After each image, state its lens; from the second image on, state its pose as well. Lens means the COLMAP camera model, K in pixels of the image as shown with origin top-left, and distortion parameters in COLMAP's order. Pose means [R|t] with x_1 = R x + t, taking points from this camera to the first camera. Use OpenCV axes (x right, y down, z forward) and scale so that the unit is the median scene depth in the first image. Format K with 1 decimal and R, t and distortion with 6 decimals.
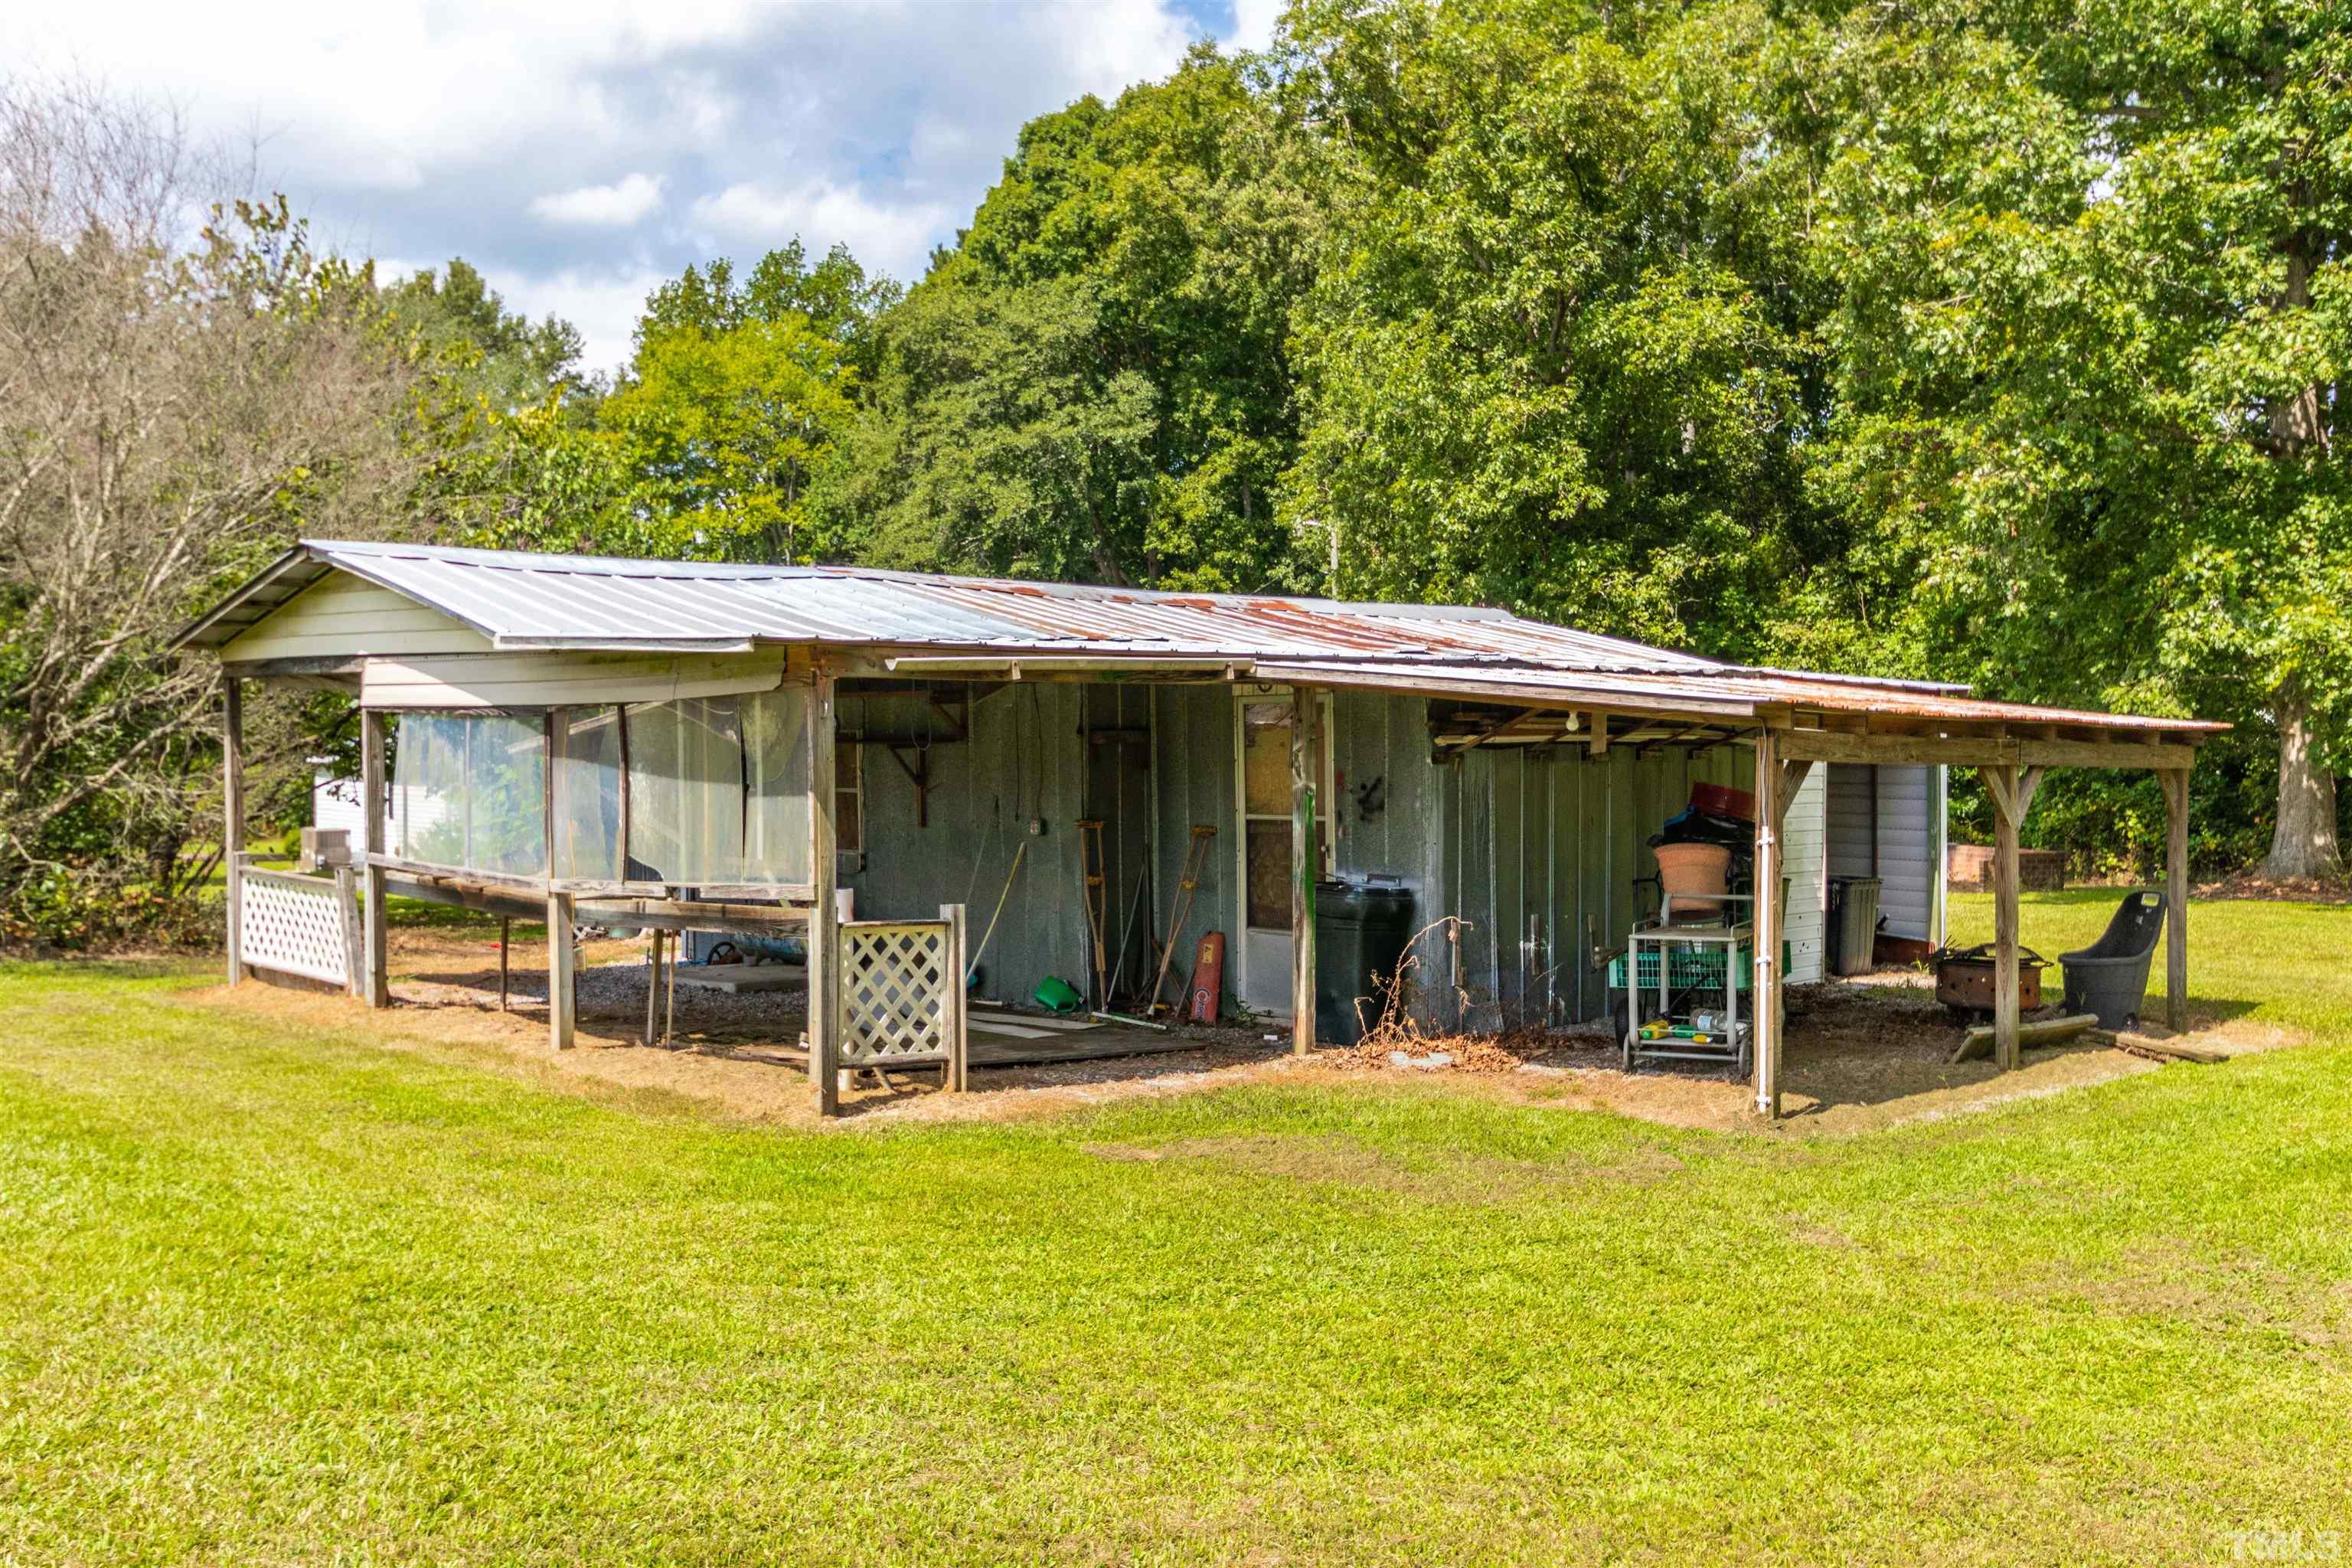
lens RADIAL K [[2048.9, 0, 1176.0], [0, 2048.9, 784.0], [0, 0, 1]] dist [-0.003271, 0.024504]
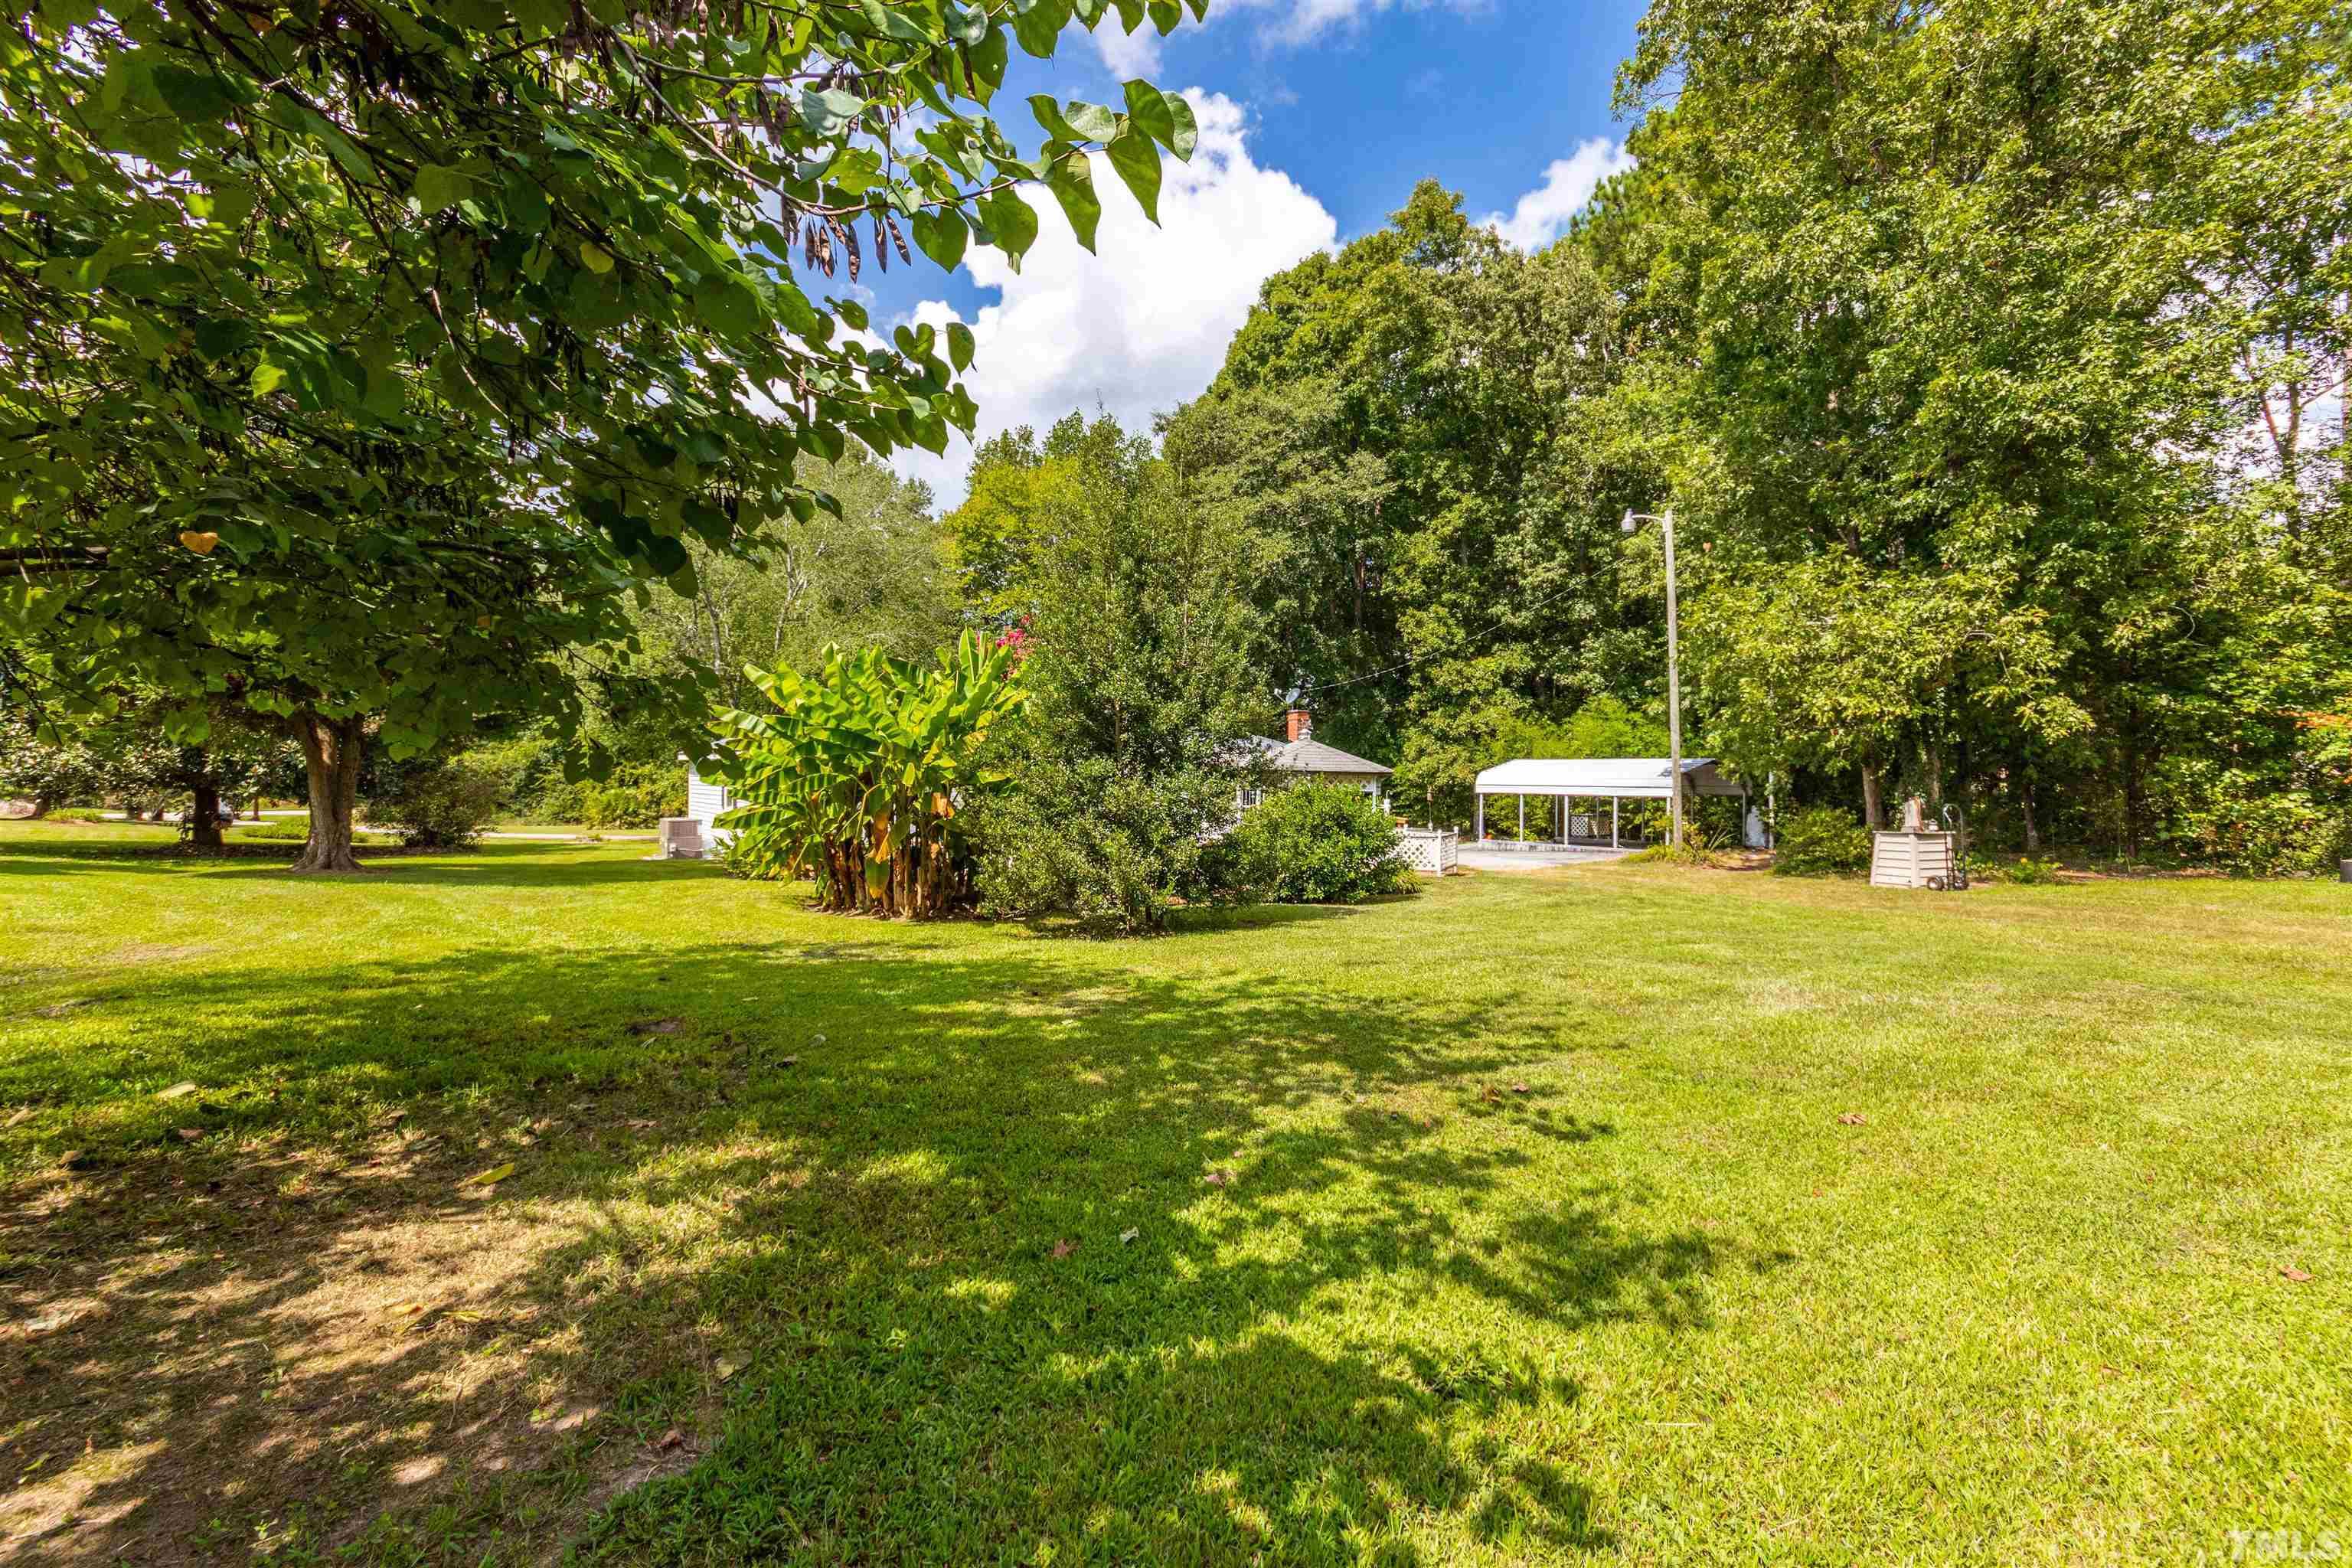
lens RADIAL K [[1084.9, 0, 1168.1], [0, 1084.9, 782.5], [0, 0, 1]] dist [-0.002377, -0.000342]
pose [[0.997354, 0.007841, -0.072279, -0.092984], [-0.008637, 0.999905, -0.010699, 0.005179], [0.072188, 0.011295, 0.997327, 0.352328]]
